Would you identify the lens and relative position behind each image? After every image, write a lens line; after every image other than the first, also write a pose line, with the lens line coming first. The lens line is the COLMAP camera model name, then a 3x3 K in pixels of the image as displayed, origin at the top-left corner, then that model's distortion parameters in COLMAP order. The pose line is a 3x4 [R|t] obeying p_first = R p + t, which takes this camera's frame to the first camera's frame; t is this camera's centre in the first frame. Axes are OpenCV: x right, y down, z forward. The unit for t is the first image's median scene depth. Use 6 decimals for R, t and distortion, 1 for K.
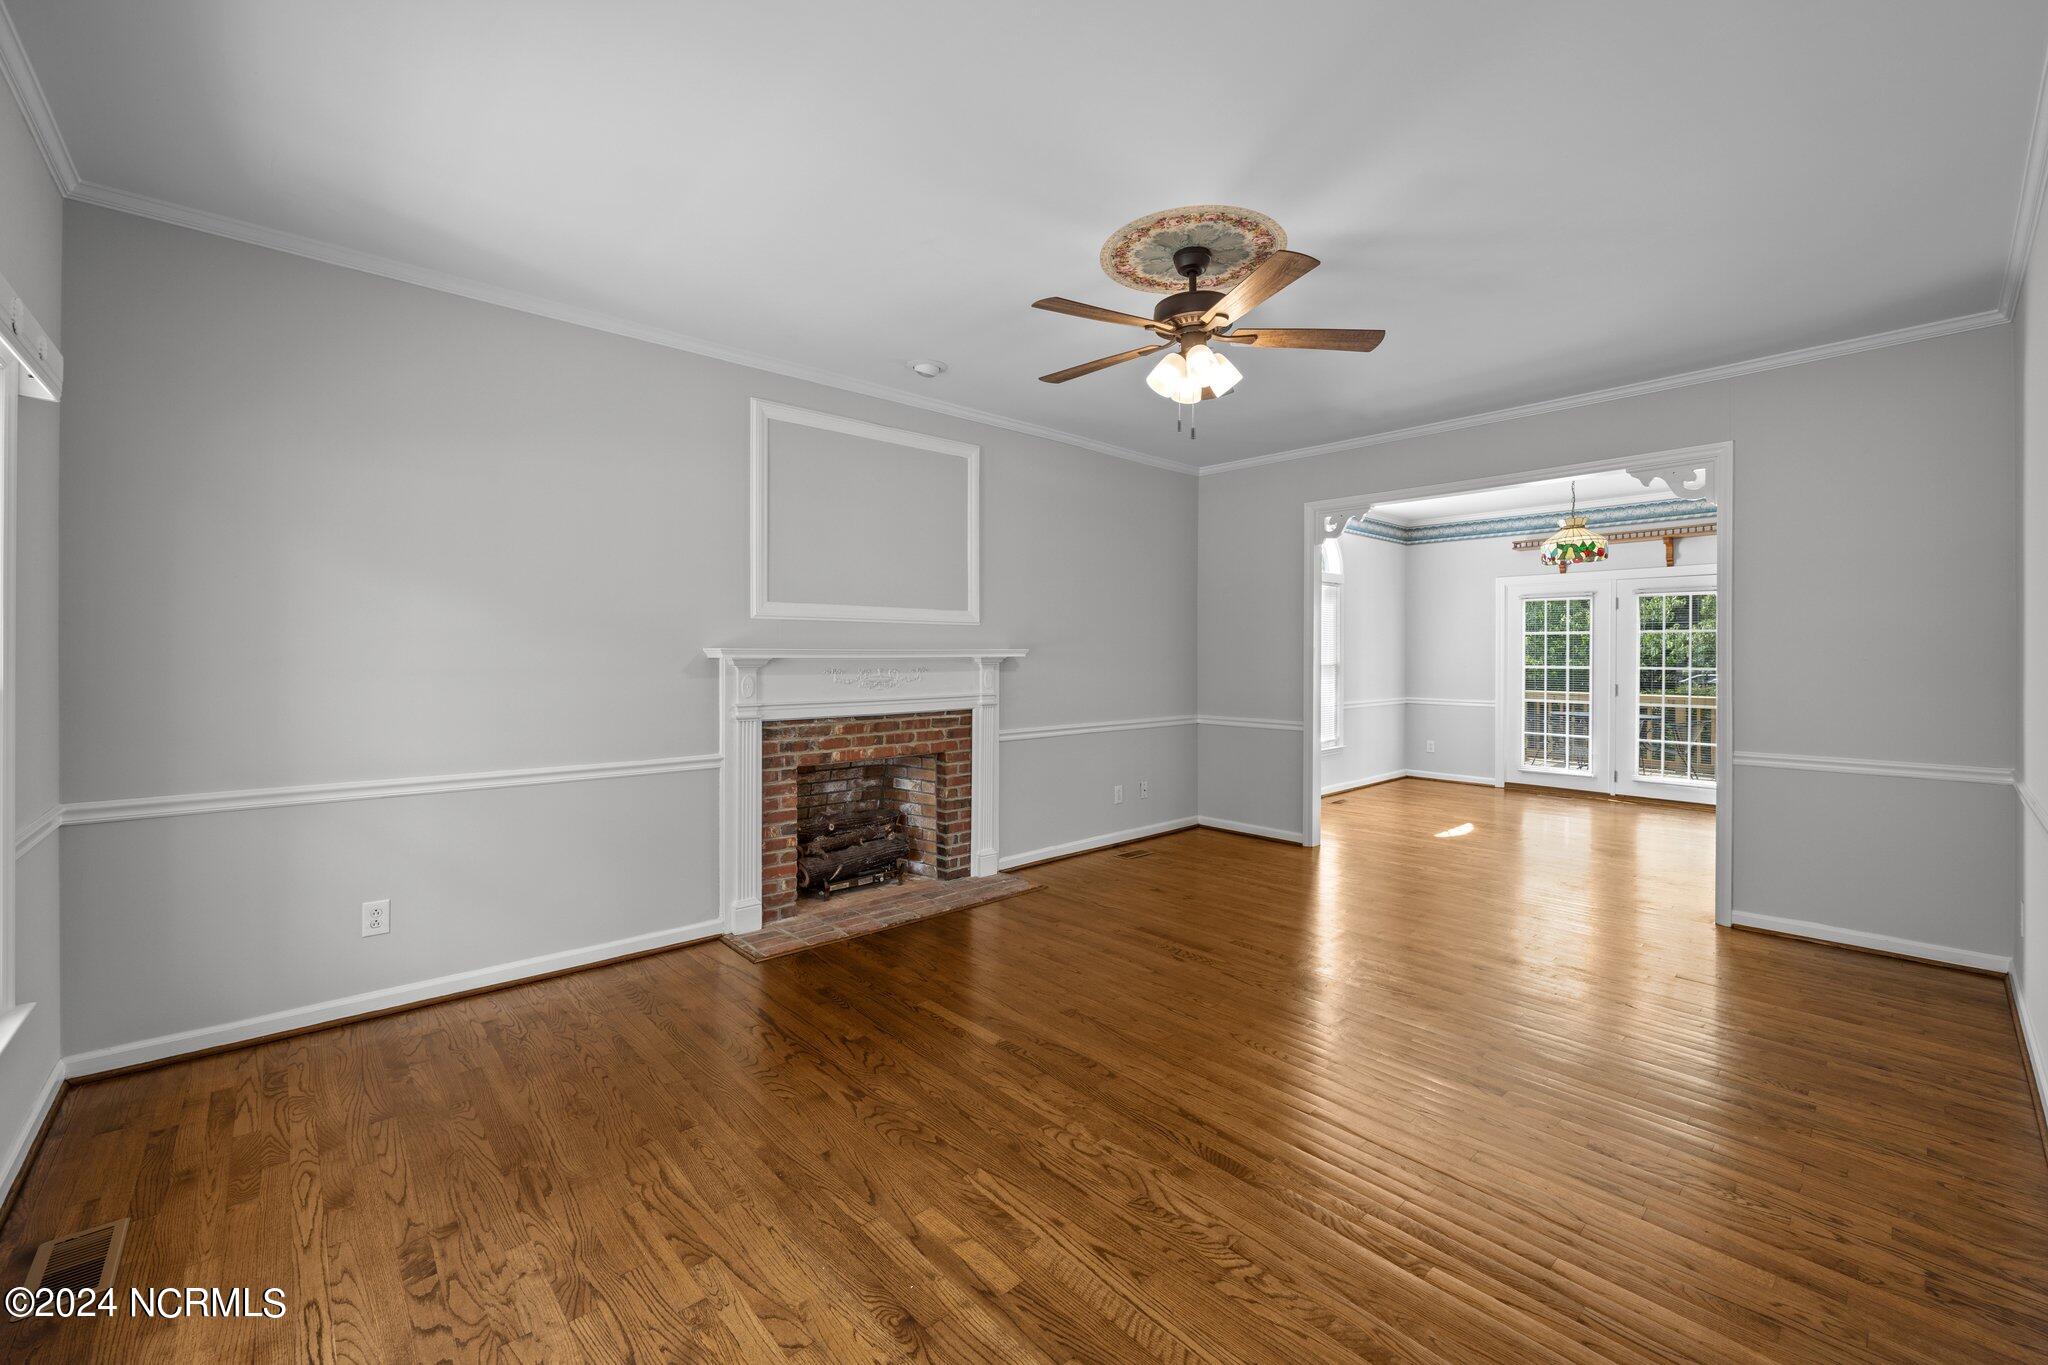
lens RADIAL K [[826.3, 0, 1029.6], [0, 826.3, 664.2], [0, 0, 1]] dist [-0.003983, -0.000162]
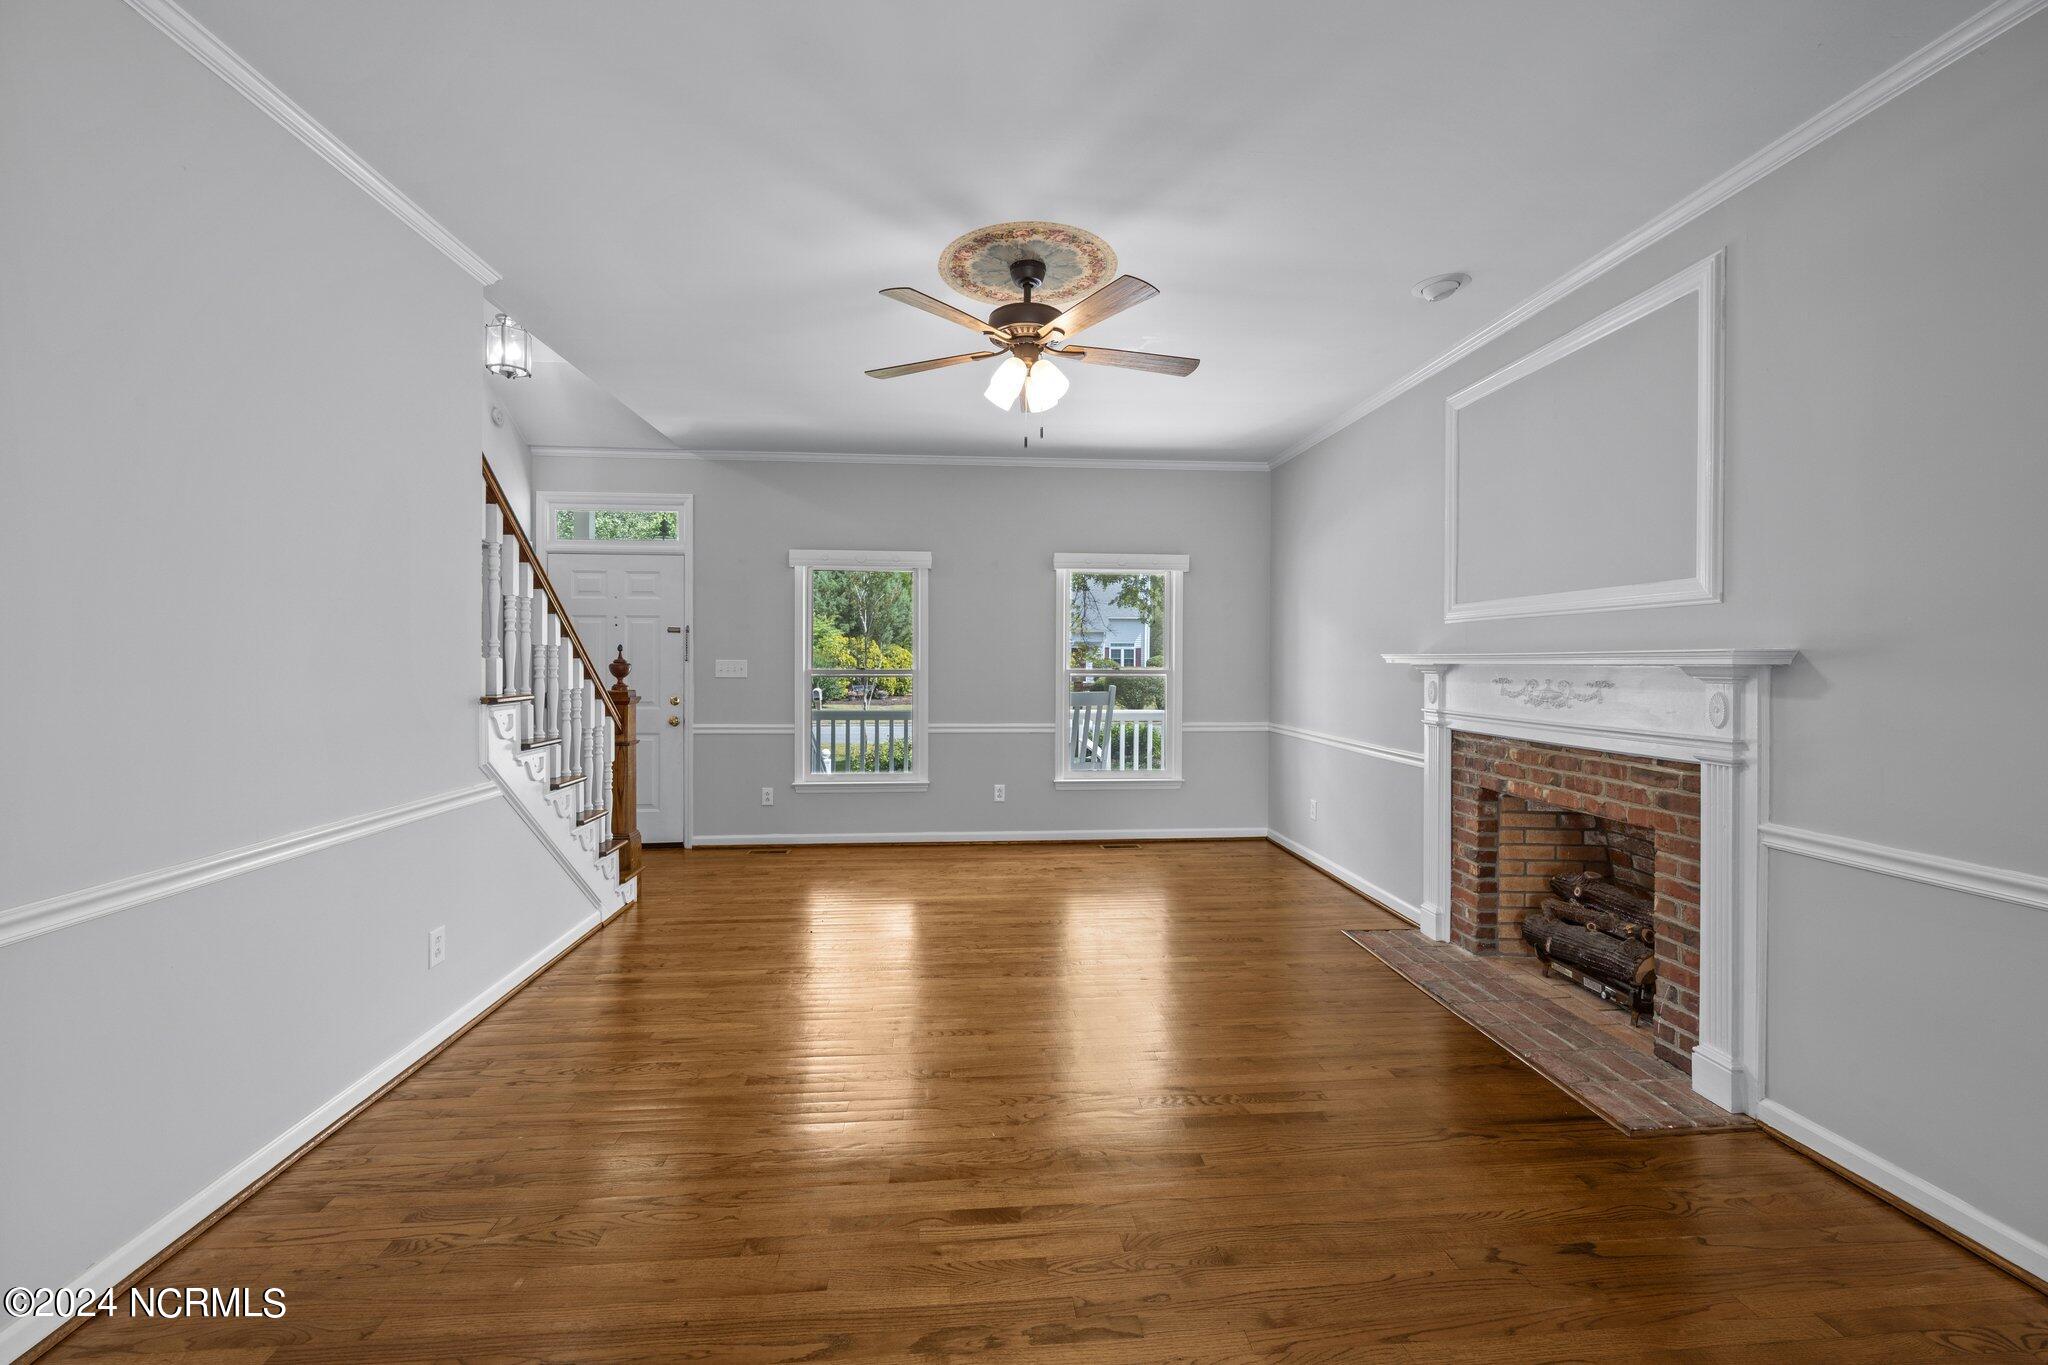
lens RADIAL K [[826.3, 0, 1025.6], [0, 826.3, 655.0], [0, 0, 1]] dist [-0.003983, -0.000162]
pose [[-0.611903, -0.006215, -0.790909, 0.615801], [-0.010395, 0.999946, 0.000185, -0.010597], [0.790865, 0.008335, -0.611934, 0.997164]]
